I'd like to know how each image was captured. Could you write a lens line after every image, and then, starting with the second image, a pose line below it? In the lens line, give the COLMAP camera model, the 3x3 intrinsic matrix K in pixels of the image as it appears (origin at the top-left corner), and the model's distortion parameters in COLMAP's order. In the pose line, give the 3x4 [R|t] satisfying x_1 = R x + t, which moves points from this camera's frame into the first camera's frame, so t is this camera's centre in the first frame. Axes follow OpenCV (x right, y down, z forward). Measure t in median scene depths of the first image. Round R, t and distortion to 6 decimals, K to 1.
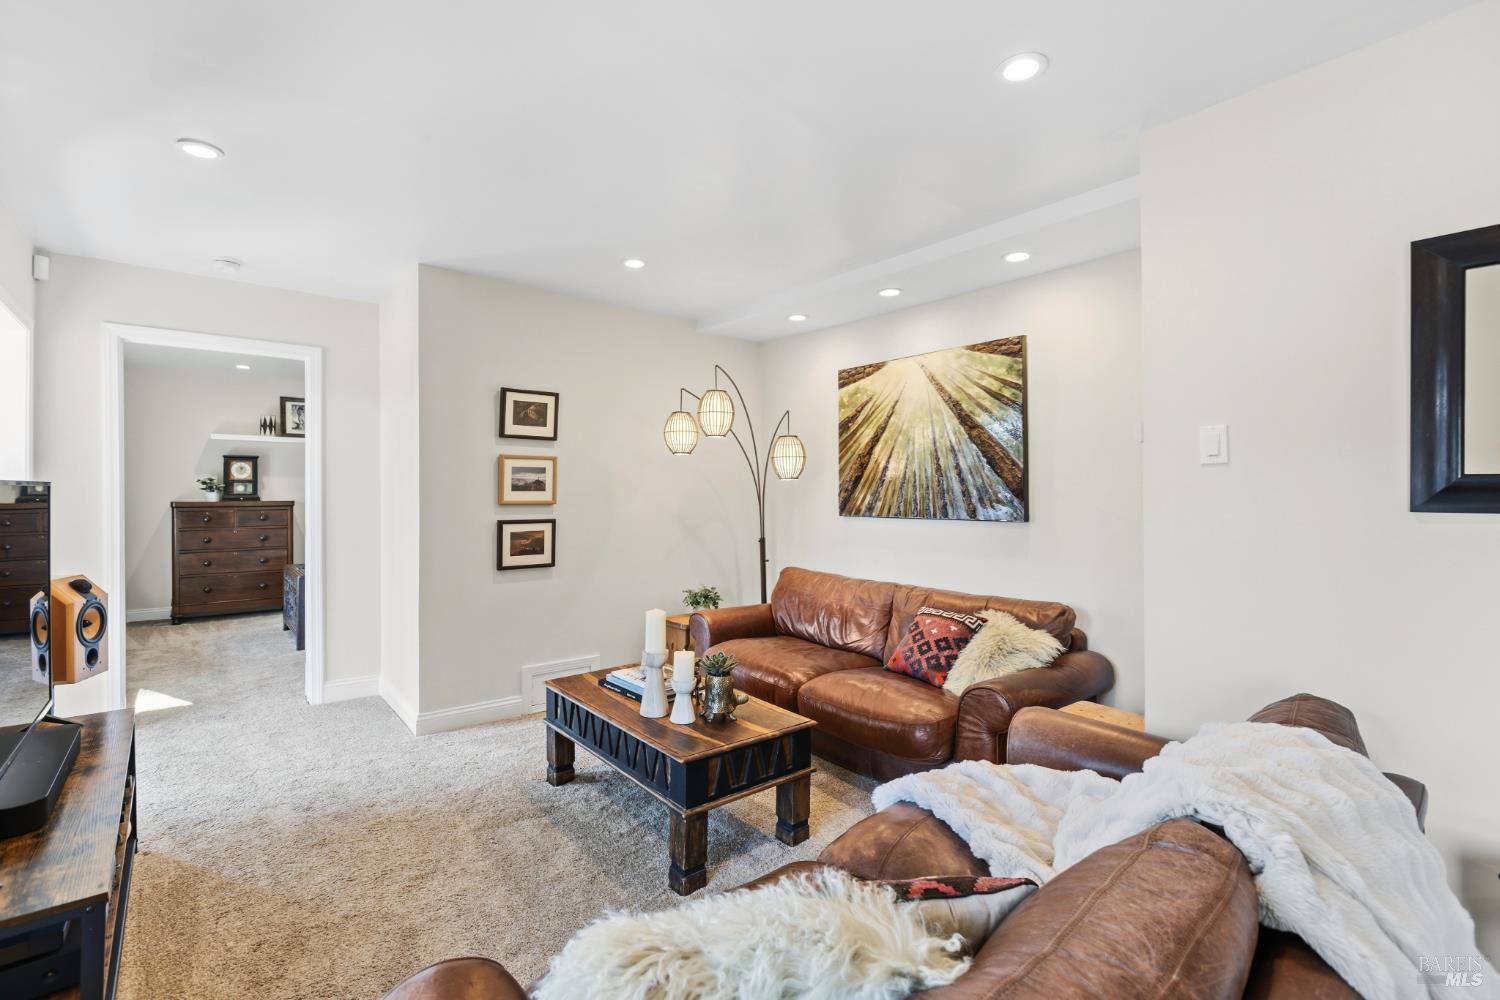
lens RADIAL K [[680.3, 0, 750.2], [0, 680.3, 498.1], [0, 0, 1]] dist [-0.000424, -0.000002]
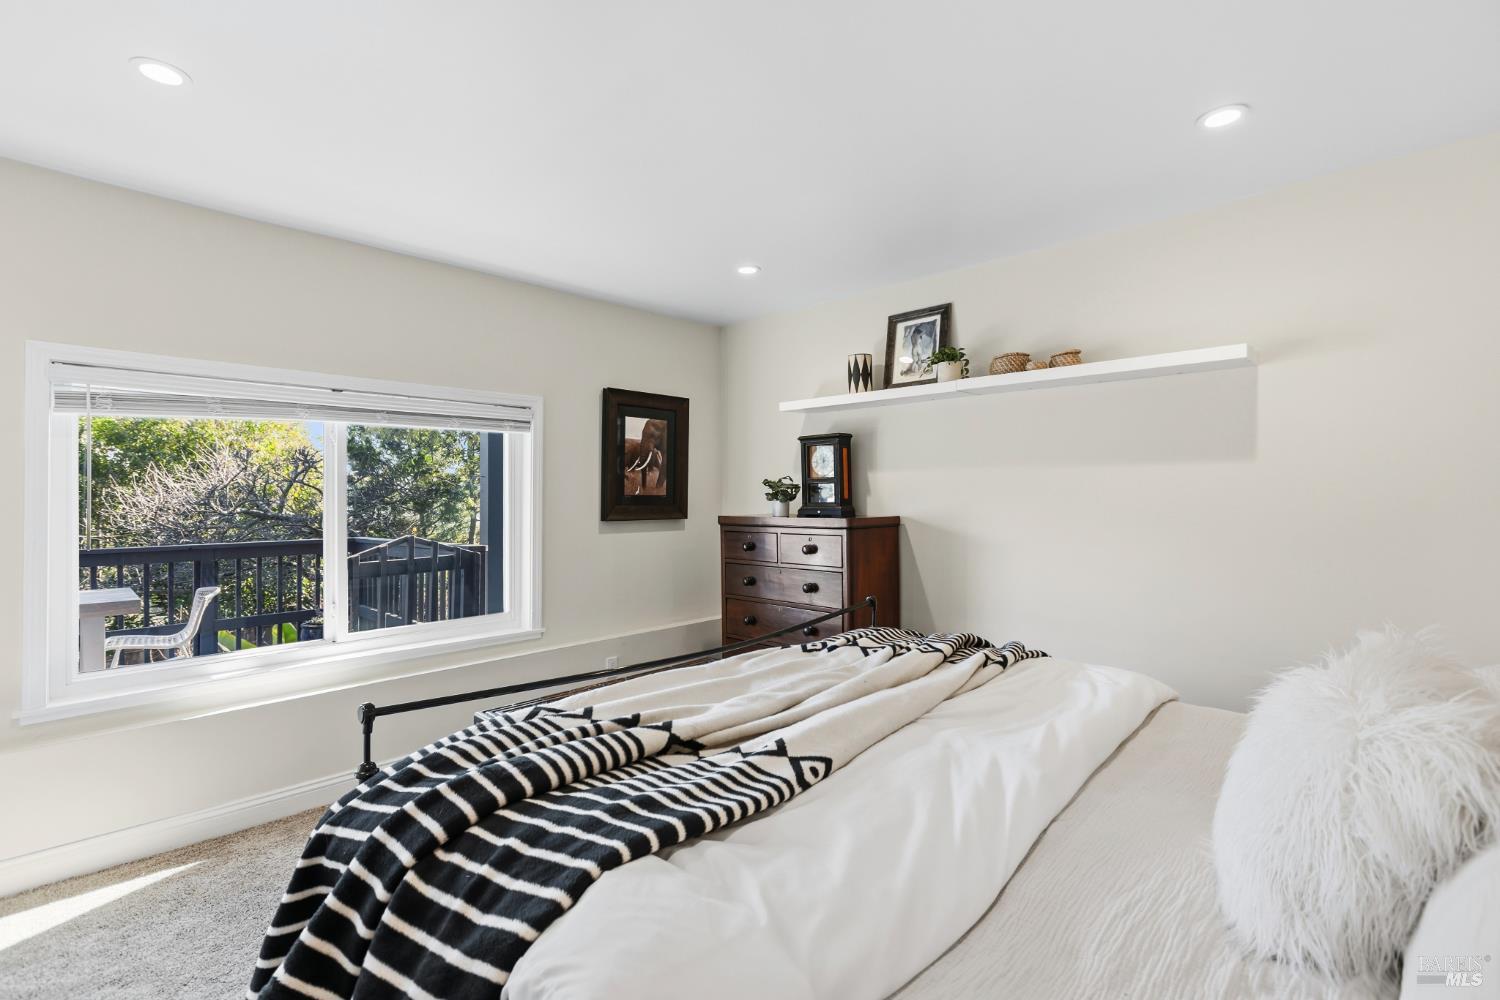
lens RADIAL K [[680.3, 0, 750.7], [0, 680.3, 498.1], [0, 0, 1]] dist [-0.000424, -0.000002]
pose [[0.100231, -0.002166, -0.994962, -0.190065], [-0.001000, 0.999997, -0.002278, -0.008783], [0.994964, 0.001224, 0.100229, 0.876459]]
